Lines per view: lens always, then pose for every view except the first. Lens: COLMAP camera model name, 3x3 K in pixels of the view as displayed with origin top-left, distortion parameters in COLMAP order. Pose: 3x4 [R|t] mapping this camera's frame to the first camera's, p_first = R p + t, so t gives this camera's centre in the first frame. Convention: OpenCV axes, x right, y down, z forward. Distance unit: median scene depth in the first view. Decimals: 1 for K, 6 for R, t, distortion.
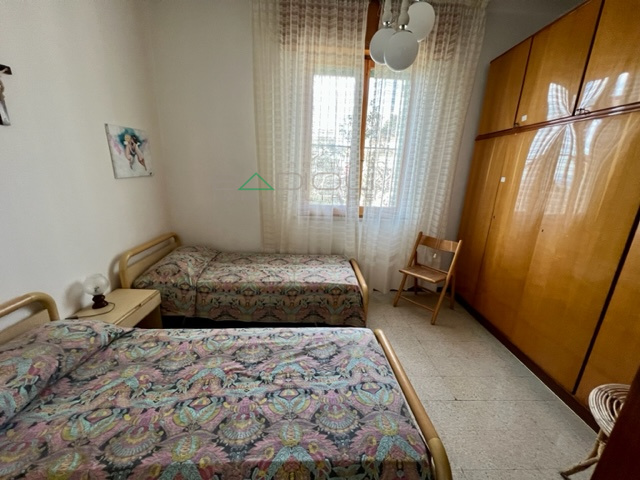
lens RADIAL K [[255.8, 0, 320.6], [0, 255.8, 238.6], [0, 0, 1]] dist [-0.001056, -0.000032]
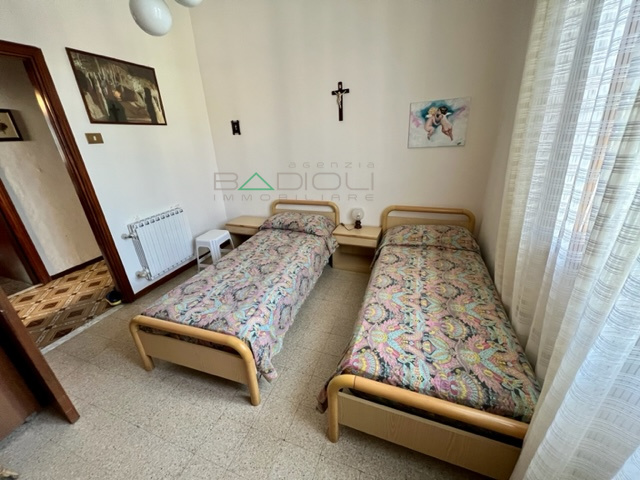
lens RADIAL K [[255.8, 0, 321.3], [0, 255.8, 239.6], [0, 0, 1]] dist [-0.001056, -0.000032]
pose [[-0.380034, 0.336419, -0.861625, 0.573276], [-0.215886, 0.873526, 0.436286, -0.284173], [0.899426, 0.351816, -0.259341, 1.046171]]
